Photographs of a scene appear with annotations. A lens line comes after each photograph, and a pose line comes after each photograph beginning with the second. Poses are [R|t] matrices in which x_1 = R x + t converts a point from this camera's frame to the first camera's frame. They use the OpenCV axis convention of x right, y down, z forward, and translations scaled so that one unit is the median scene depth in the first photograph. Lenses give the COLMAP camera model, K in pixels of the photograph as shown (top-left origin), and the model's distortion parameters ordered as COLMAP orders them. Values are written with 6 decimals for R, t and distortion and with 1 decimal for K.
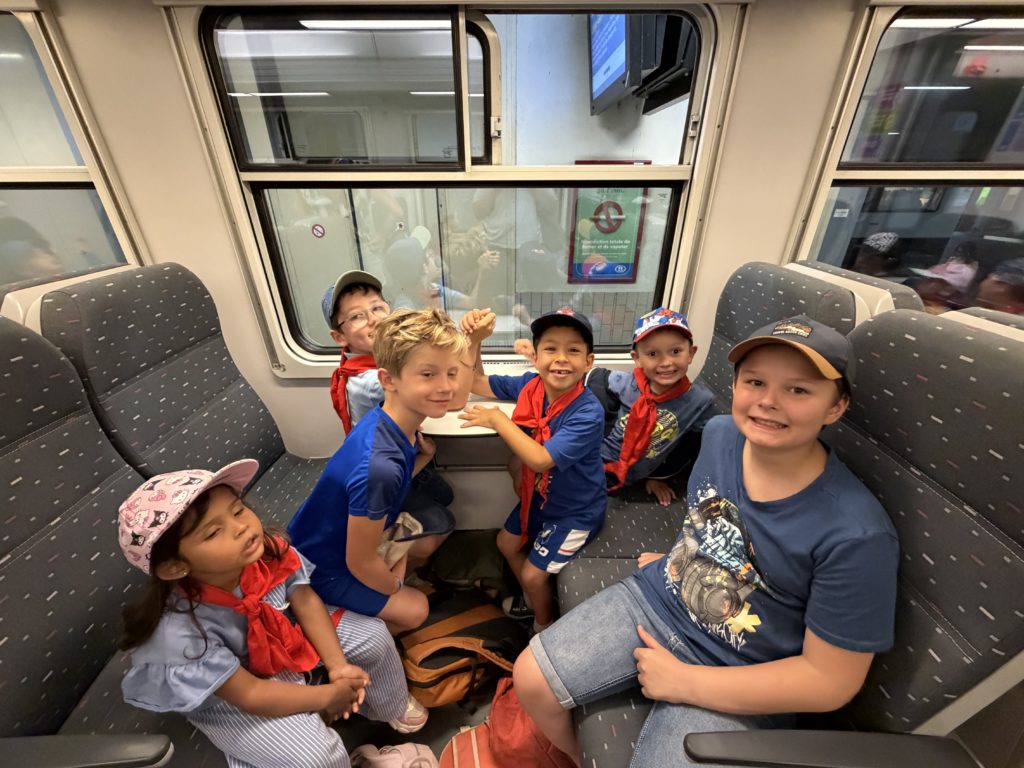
lens RADIAL K [[401.3, 0, 510.8], [0, 401.3, 382.5], [0, 0, 1]] dist [-0.009248, -0.000673]
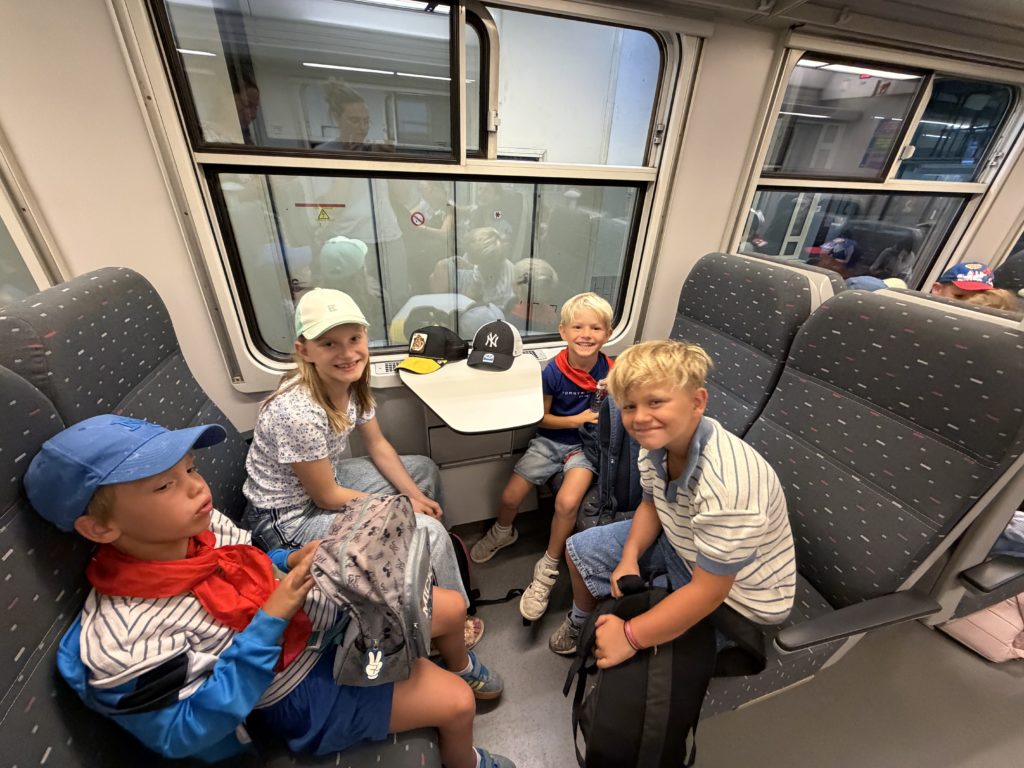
lens RADIAL K [[401.3, 0, 513.0], [0, 401.3, 384.2], [0, 0, 1]] dist [-0.009248, -0.000673]
pose [[0.958353, -0.097503, 0.268428, -0.303759], [0.089952, 0.995130, 0.040316, -0.019305], [-0.271051, -0.014492, 0.962456, 0.013996]]
